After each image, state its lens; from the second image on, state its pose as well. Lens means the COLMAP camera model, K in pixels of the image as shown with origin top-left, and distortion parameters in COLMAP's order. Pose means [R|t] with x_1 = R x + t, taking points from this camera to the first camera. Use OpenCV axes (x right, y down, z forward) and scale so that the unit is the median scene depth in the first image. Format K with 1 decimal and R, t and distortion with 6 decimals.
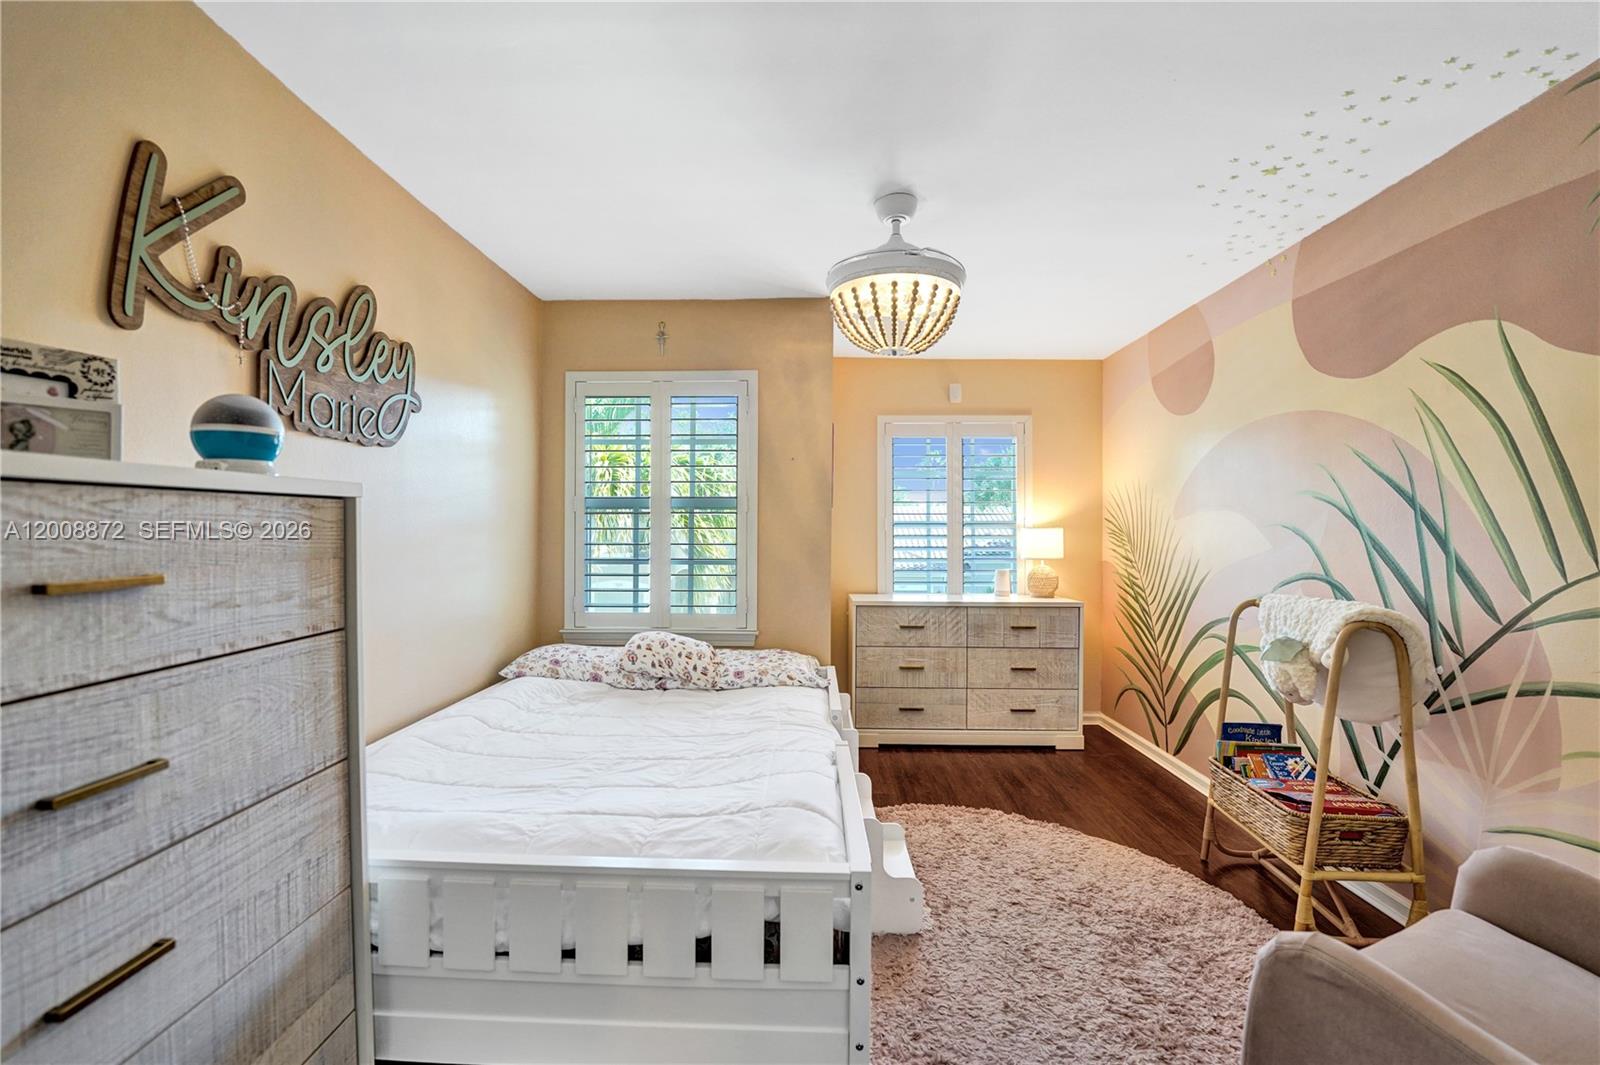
lens RADIAL K [[685.7, 0, 788.9], [0, 685.7, 532.7], [0, 0, 1]] dist [-0.024984, 0.000007]
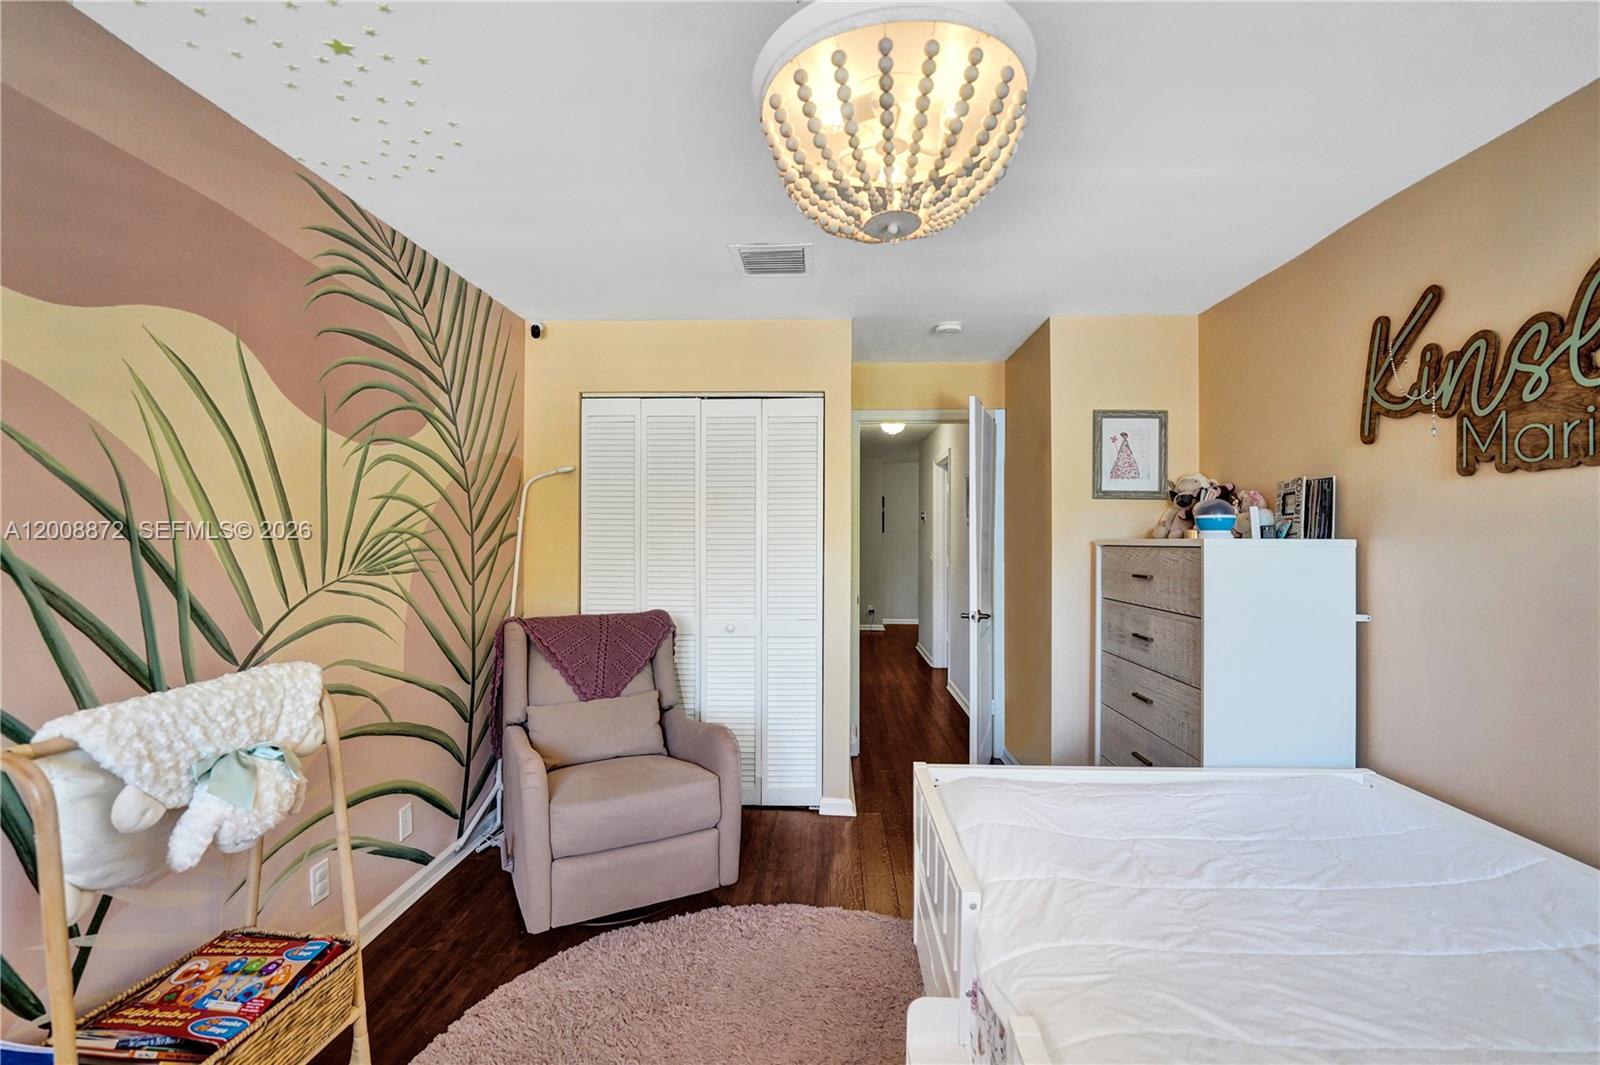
lens RADIAL K [[672.5, 0, 802.6], [0, 672.5, 533.3], [0, 0, 1]] dist [0.000580, 0.000028]
pose [[-0.999799, -0.007680, 0.018519, 0.231013], [-0.007695, 0.999970, -0.000759, -0.046820], [-0.018513, -0.000902, -0.999828, 1.695499]]
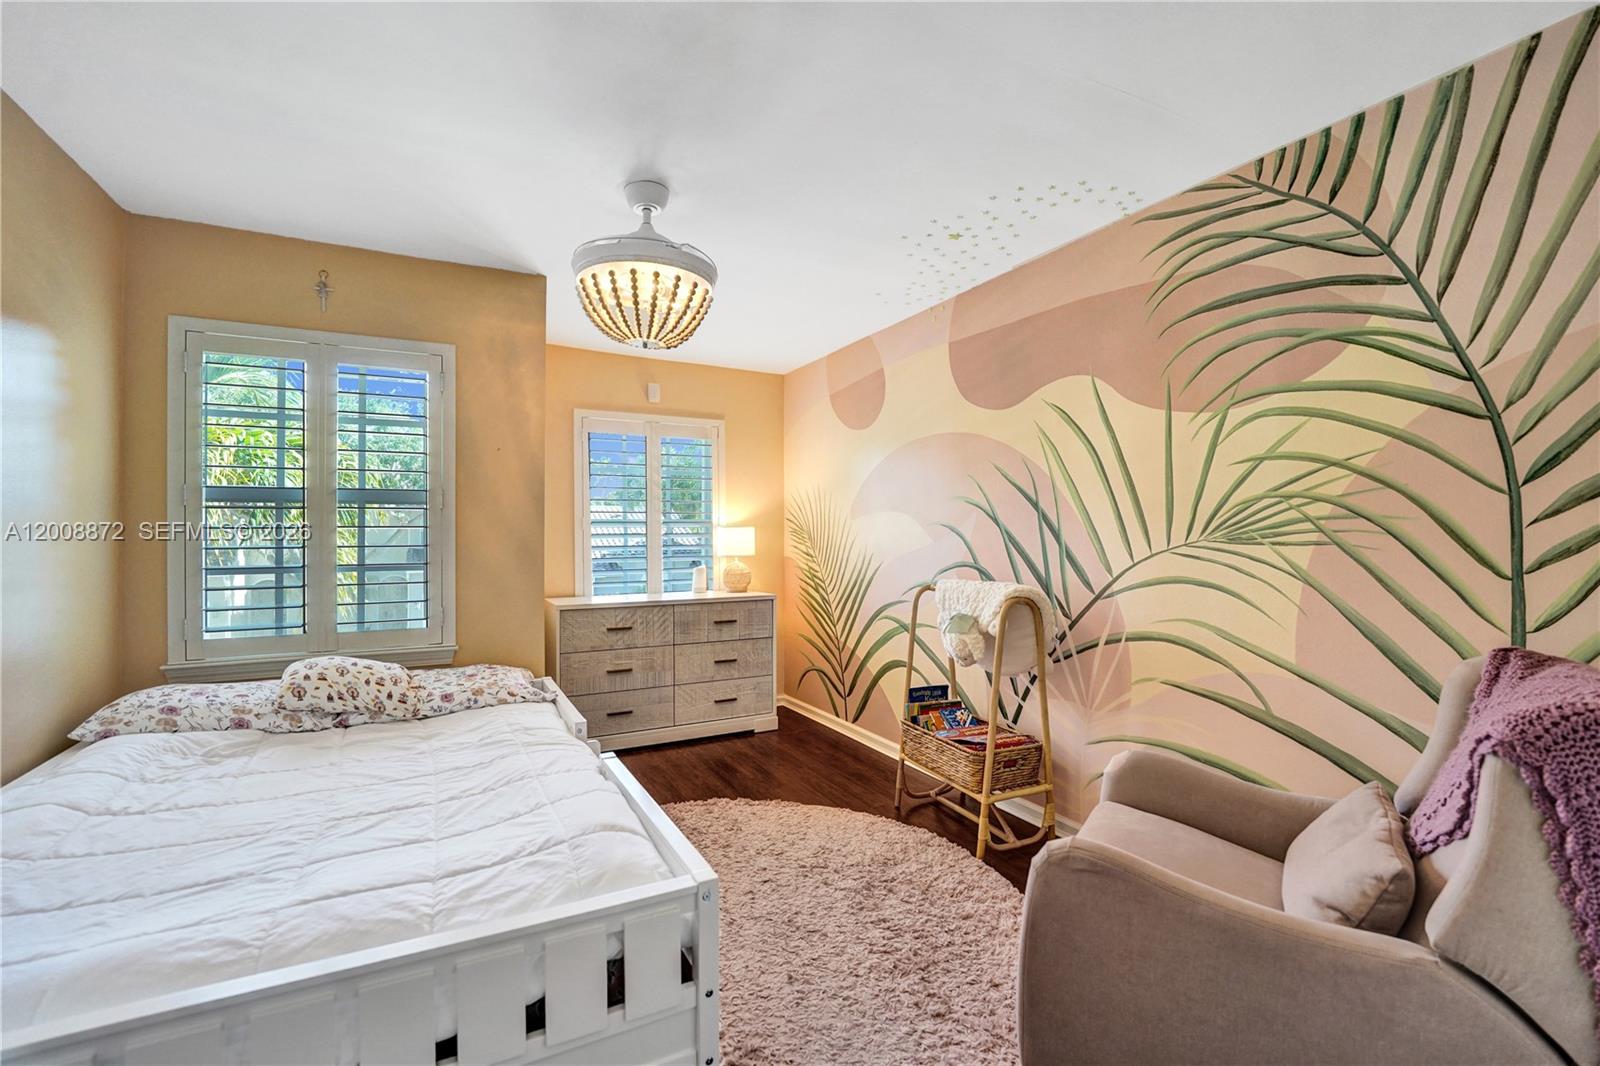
lens RADIAL K [[685.7, 0, 788.9], [0, 685.7, 533.2], [0, 0, 1]] dist [-0.024984, 0.000007]
pose [[0.867651, -0.005595, 0.497143, -0.174240], [0.005456, 0.999984, 0.001732, 0.003110], [-0.497144, 0.001210, 0.867667, 0.067376]]
